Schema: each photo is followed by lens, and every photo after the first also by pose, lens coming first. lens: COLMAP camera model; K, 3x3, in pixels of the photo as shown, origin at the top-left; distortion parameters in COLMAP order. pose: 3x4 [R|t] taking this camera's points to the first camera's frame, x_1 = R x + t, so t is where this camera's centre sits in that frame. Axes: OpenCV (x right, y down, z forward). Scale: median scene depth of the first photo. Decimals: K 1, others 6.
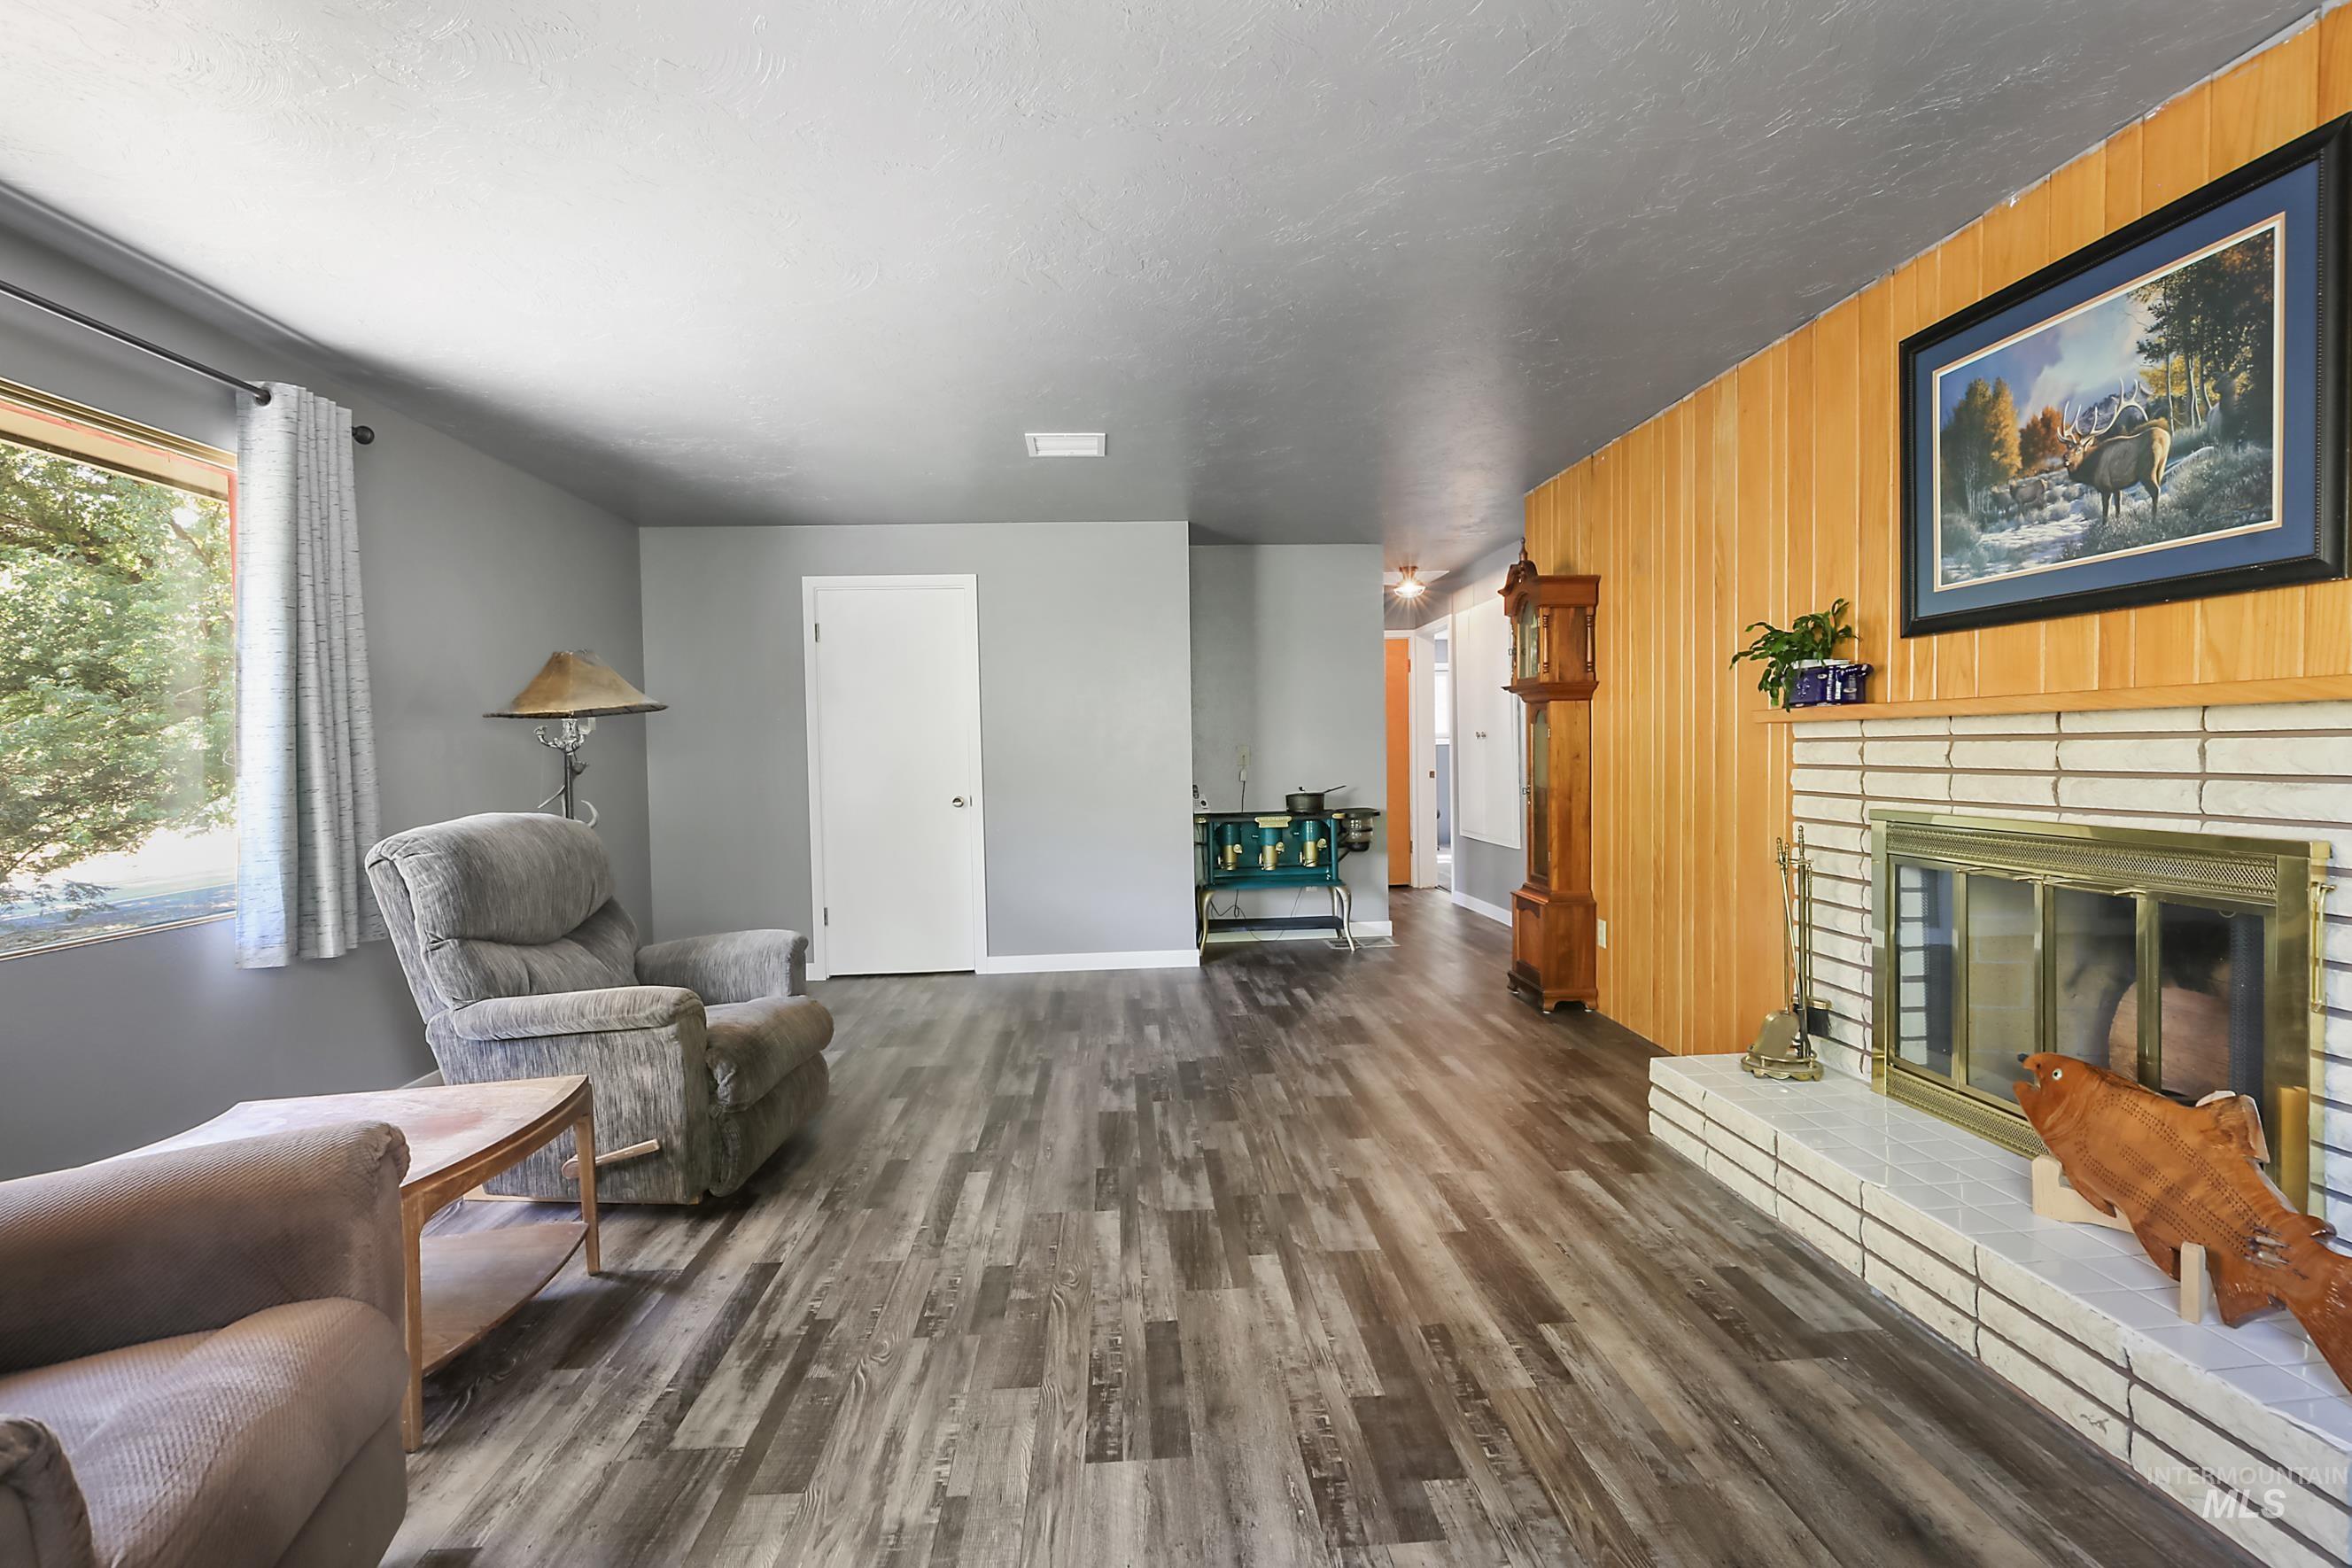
lens RADIAL K [[1083.7, 0, 1176.0], [0, 1083.7, 784.0], [0, 0, 1]] dist [-0.004233, 0.000218]
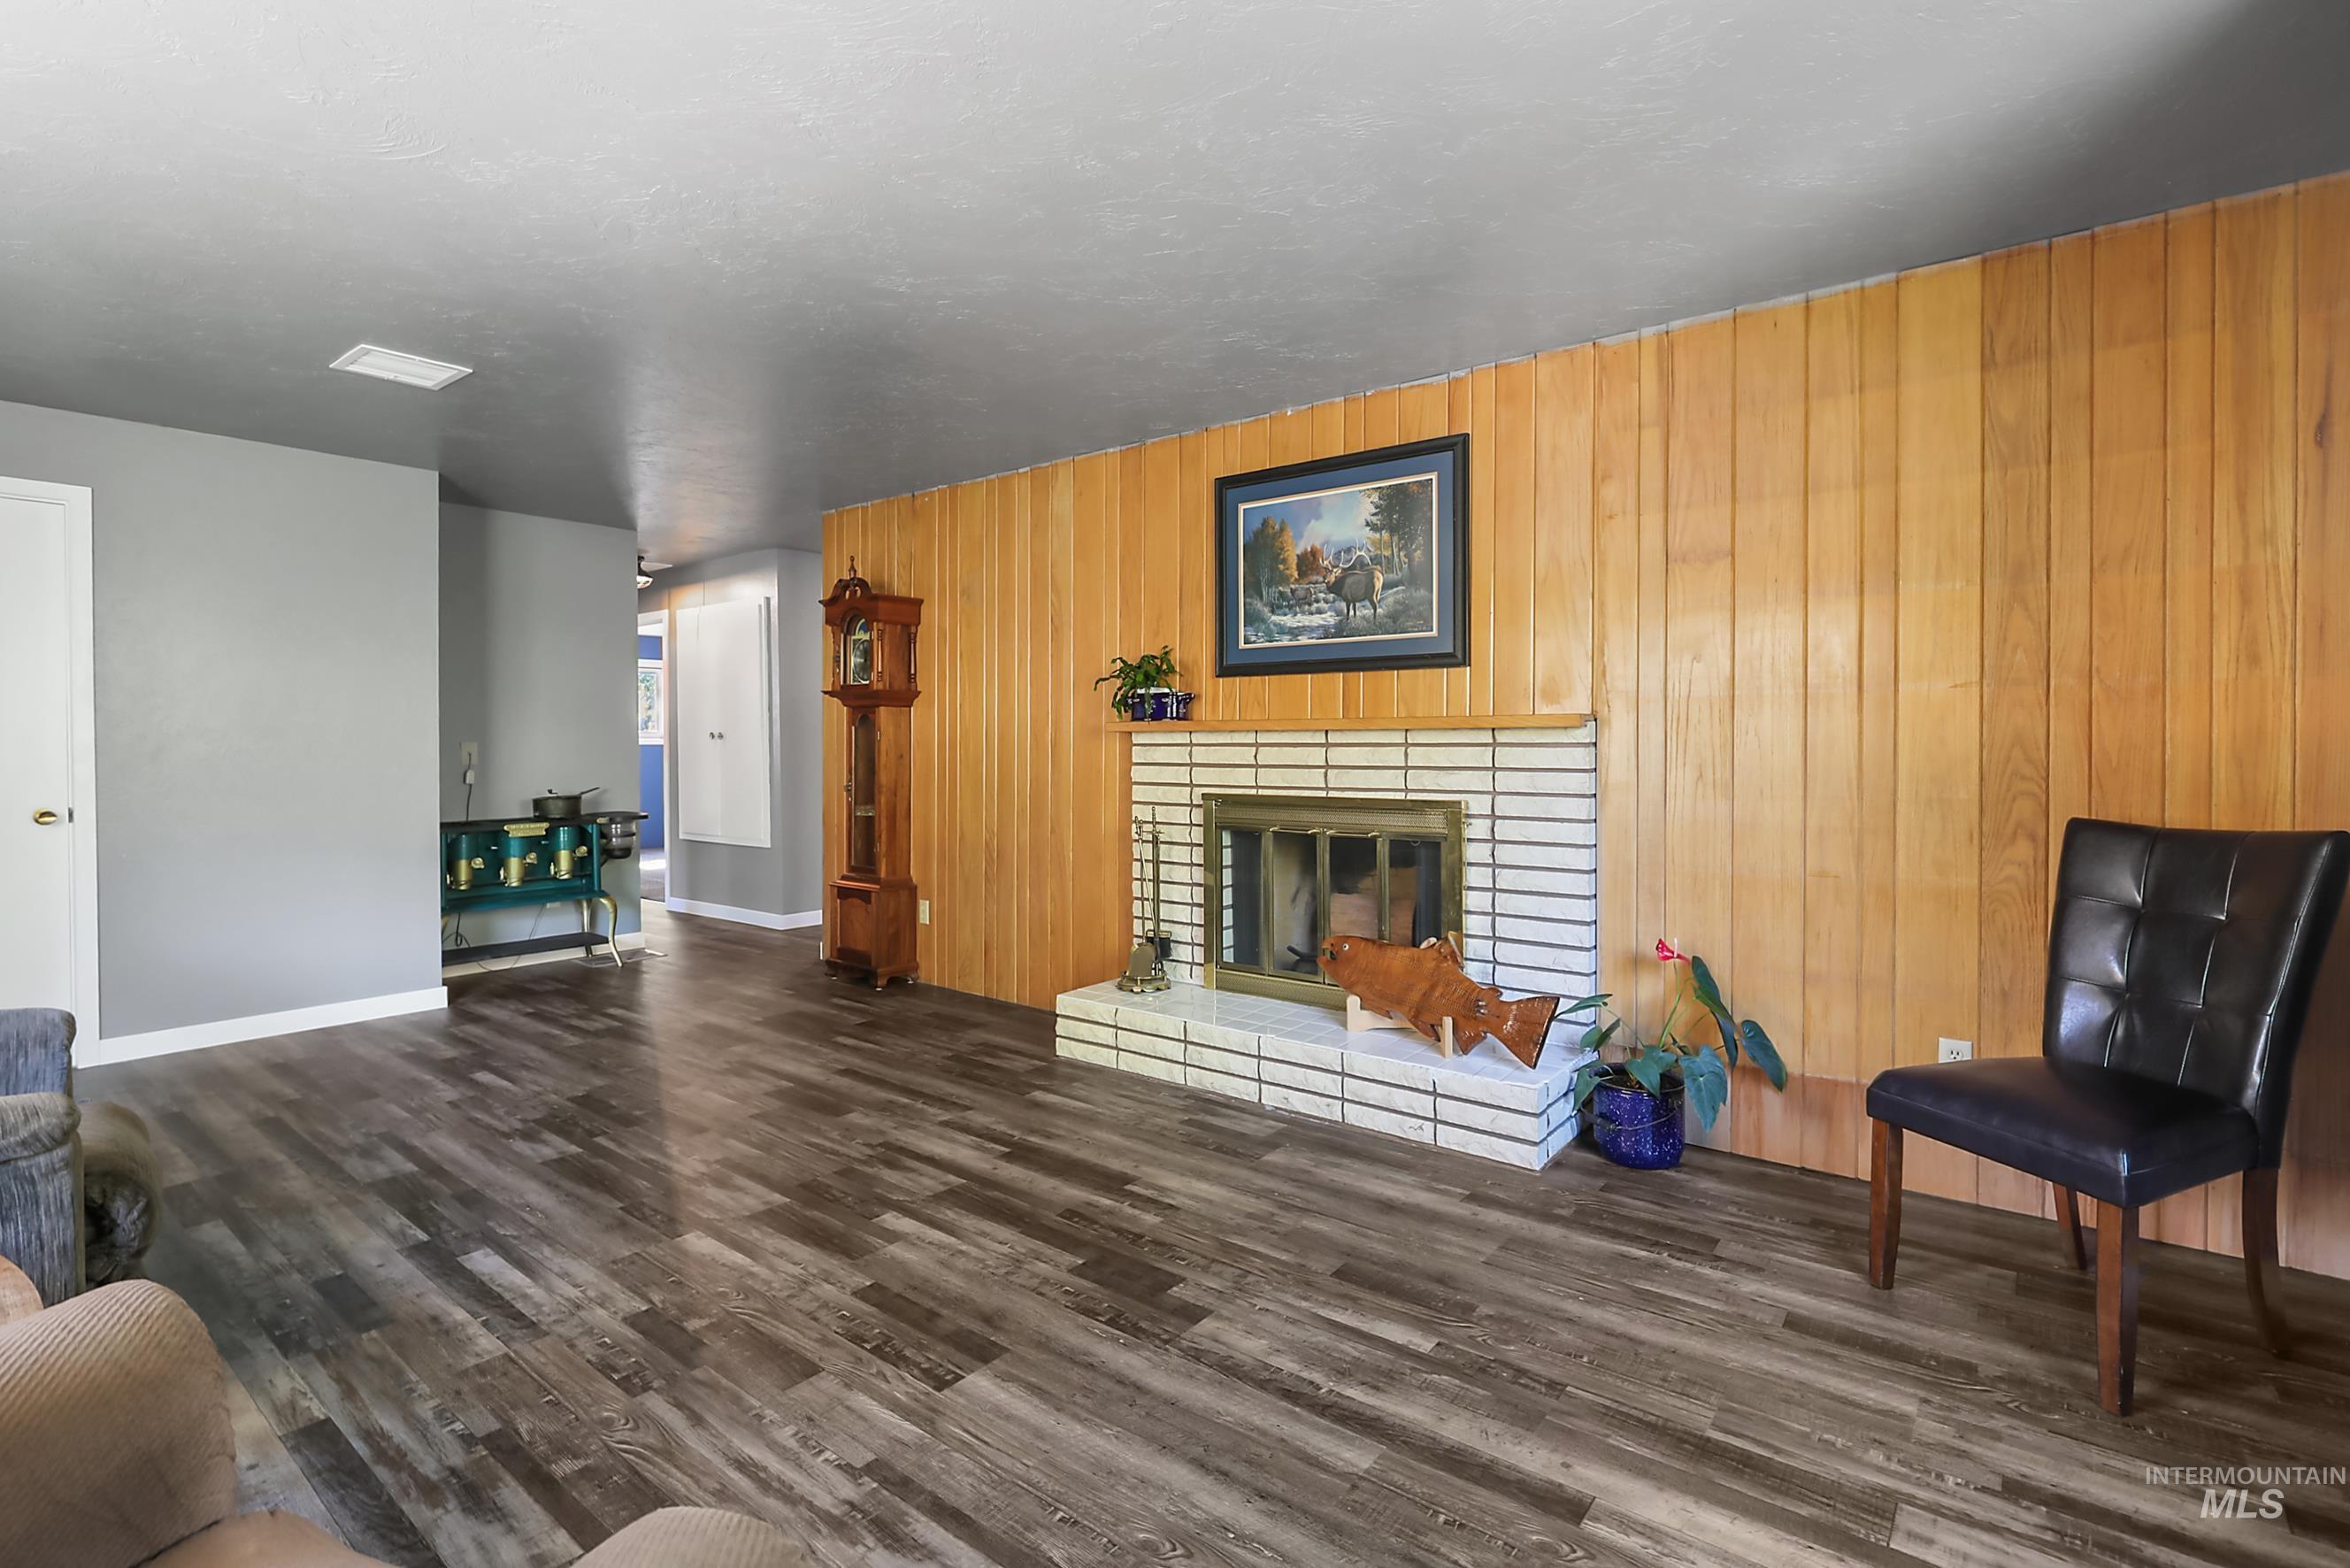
lens RADIAL K [[1099.3, 0, 1174.4], [0, 1099.3, 751.6], [0, 0, 1]] dist [-0.003969, 0.000106]
pose [[0.669659, 0.012507, 0.742564, -0.498094], [0.013068, 0.999505, -0.028619, 0.009617], [-0.742554, 0.028869, 0.669164, 0.040712]]
